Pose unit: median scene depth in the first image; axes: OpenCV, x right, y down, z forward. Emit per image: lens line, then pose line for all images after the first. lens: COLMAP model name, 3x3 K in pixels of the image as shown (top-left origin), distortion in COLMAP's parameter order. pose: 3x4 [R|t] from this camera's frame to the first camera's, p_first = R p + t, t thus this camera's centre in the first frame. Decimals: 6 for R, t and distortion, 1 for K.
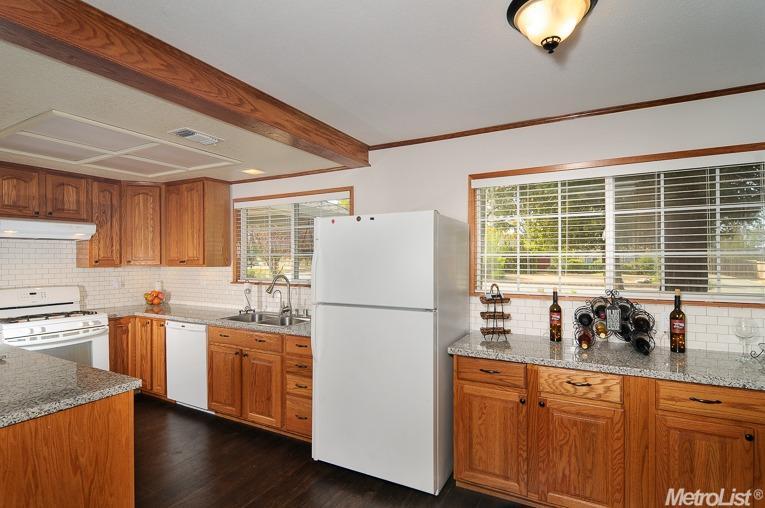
lens RADIAL K [[372.2, 0, 382.6], [0, 372.2, 258.1], [0, 0, 1]] dist [-0.000969, -0.000002]
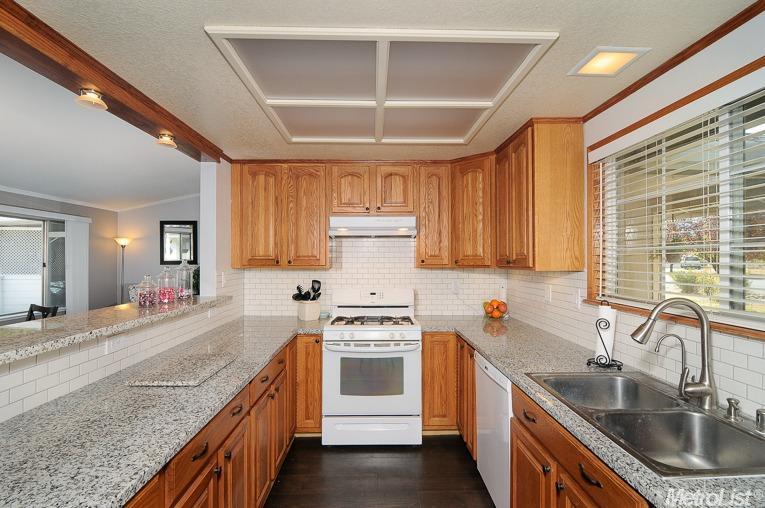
lens RADIAL K [[370.1, 0, 383.1], [0, 370.1, 258.8], [0, 0, 1]] dist [-0.001370, -0.000666]
pose [[0.486814, 0.000138, -0.873506, -0.086914], [0.000530, 1.000000, 0.000453, 0.004619], [0.873506, -0.000683, 0.486813, 0.545463]]
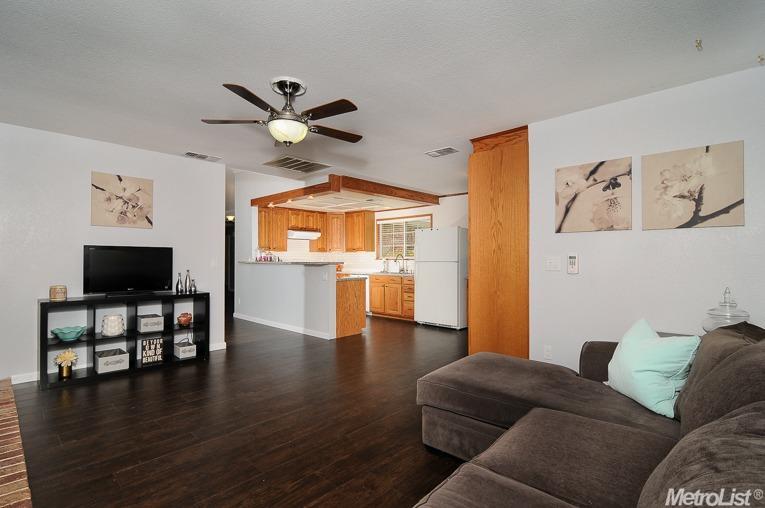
lens RADIAL K [[370.1, 0, 383.1], [0, 370.1, 258.8], [0, 0, 1]] dist [-0.001370, -0.000666]
pose [[0.967612, 0.000791, -0.252442, 0.183776], [-0.000617, 1.000000, 0.000768, 0.069641], [0.252443, -0.000587, 0.967612, -1.137104]]
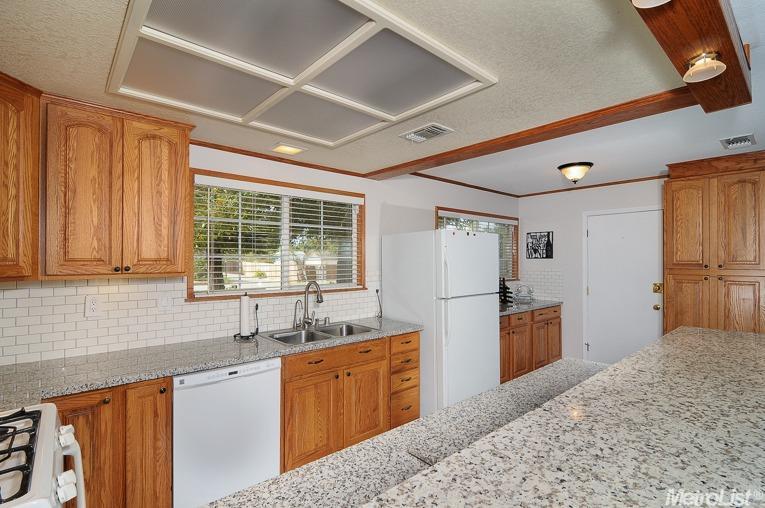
lens RADIAL K [[370.1, 0, 383.1], [0, 370.1, 258.8], [0, 0, 1]] dist [-0.001370, -0.000666]
pose [[0.360012, 0.006502, 0.932925, -0.991038], [-0.004404, 0.999976, -0.005269, -0.002442], [-0.932937, -0.002212, 0.360032, 0.535956]]
